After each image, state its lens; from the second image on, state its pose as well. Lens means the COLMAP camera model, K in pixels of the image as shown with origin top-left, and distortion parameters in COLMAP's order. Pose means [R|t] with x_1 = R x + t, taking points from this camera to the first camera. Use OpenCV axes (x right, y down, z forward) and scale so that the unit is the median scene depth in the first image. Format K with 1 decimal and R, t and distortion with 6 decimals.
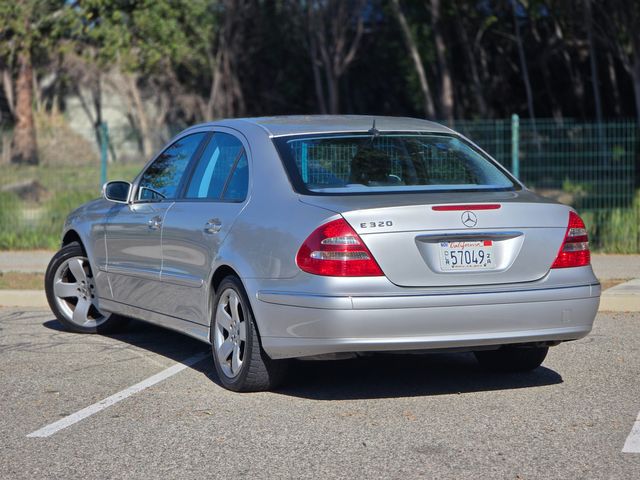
lens RADIAL K [[2131.6, 0, 320.0], [0, 2131.6, 240.0], [0, 0, 1]] dist [0.264442, 0.182033]
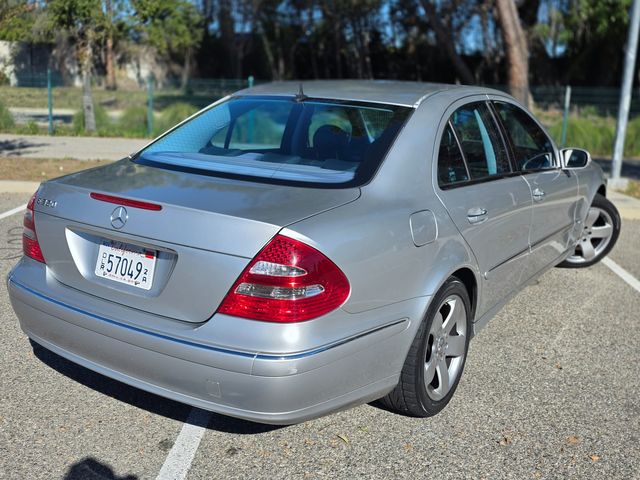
lens RADIAL K [[670.9, 0, 317.6], [0, 670.9, 230.2], [0, 0, 1]] dist [0.041849, -0.020027]
pose [[0.987364, 0.006072, 0.158353, -0.095944], [-0.031989, 0.986332, 0.161636, -0.038764], [-0.155207, -0.164659, 0.974063, 0.699464]]
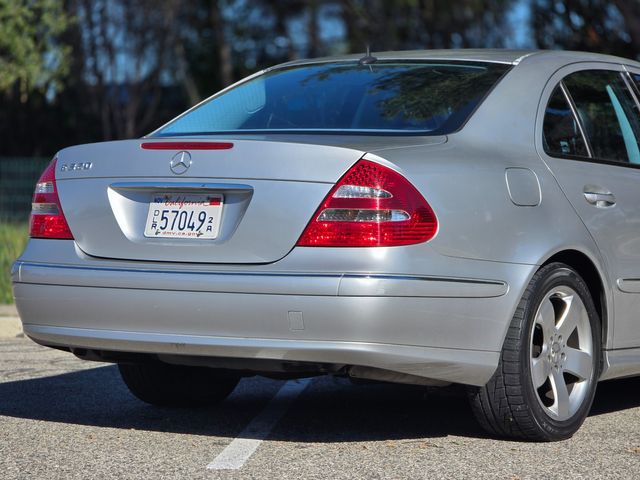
lens RADIAL K [[2131.6, 0, 320.0], [0, 2131.6, 240.0], [0, 0, 1]] dist [0.264442, 0.182033]
pose [[0.988063, 0.028796, 0.151334, -0.177770], [-0.020666, 0.998271, -0.055021, 0.049690], [-0.152656, 0.051237, 0.986950, 0.303319]]
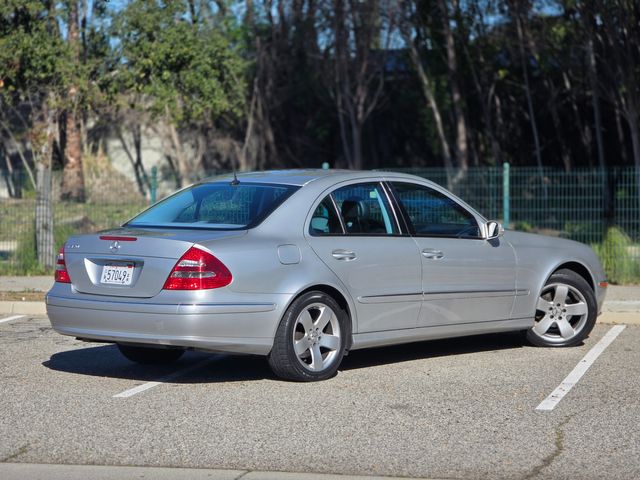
lens RADIAL K [[2131.6, 0, 320.0], [0, 2131.6, 240.0], [0, 0, 1]] dist [0.264442, 0.182033]
pose [[0.999843, 0.009203, -0.015141, 0.015737], [-0.009484, 0.999782, -0.018620, 0.012260], [0.014967, 0.018760, 0.999712, -0.340927]]
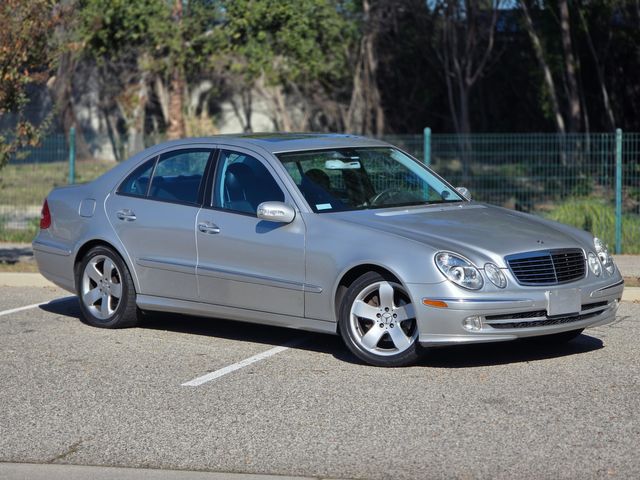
lens RADIAL K [[2131.6, 0, 320.0], [0, 2131.6, 240.0], [0, 0, 1]] dist [0.264442, 0.182033]
pose [[0.997587, 0.015684, -0.067636, 0.026894], [-0.015732, 0.999876, -0.000178, 0.003107], [0.067625, 0.001241, 0.997710, -0.233271]]
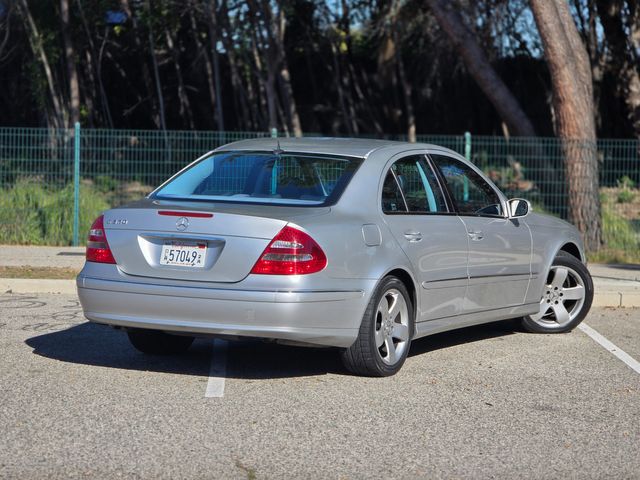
lens RADIAL K [[2131.6, 0, 320.0], [0, 2131.6, 240.0], [0, 0, 1]] dist [0.264442, 0.182033]
pose [[0.968048, 0.021986, 0.249797, -0.330797], [-0.022146, 0.999752, -0.002173, 0.003161], [-0.249783, -0.003428, 0.968296, -0.165287]]
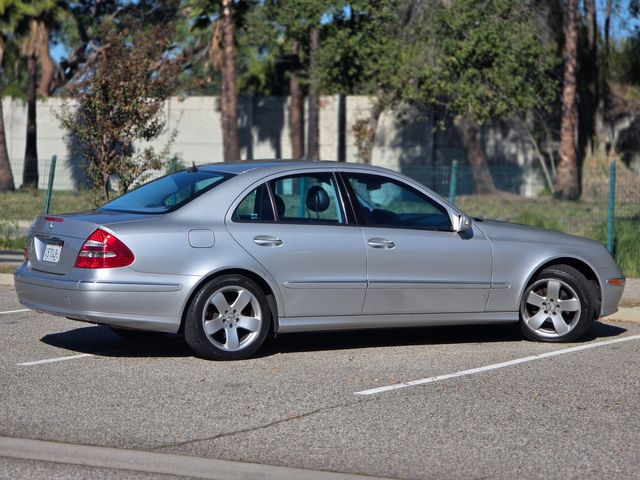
lens RADIAL K [[2131.6, 0, 320.0], [0, 2131.6, 240.0], [0, 0, 1]] dist [0.264442, 0.182033]
pose [[0.940560, 0.037702, -0.337528, 0.497705], [-0.043799, 0.998986, -0.010466, 0.009041], [0.336791, 0.024627, 0.941257, -0.306322]]
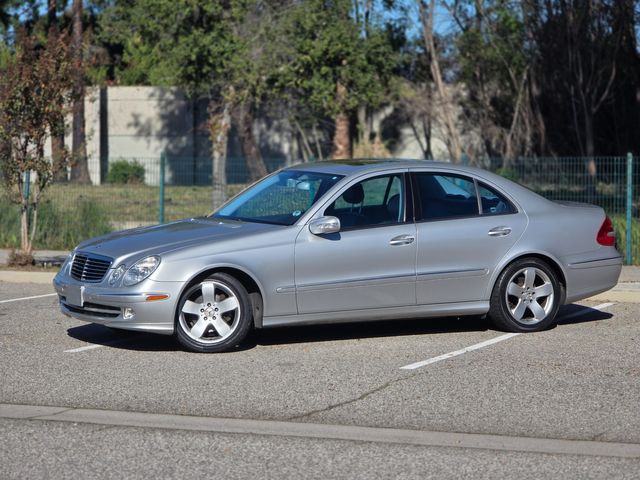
lens RADIAL K [[2131.6, 0, 320.0], [0, 2131.6, 240.0], [0, 0, 1]] dist [0.264442, 0.182033]
pose [[0.980185, 0.020917, -0.196976, 0.329460], [-0.023113, 0.999694, -0.008852, 0.013793], [0.196730, 0.013230, 0.980368, -0.499687]]
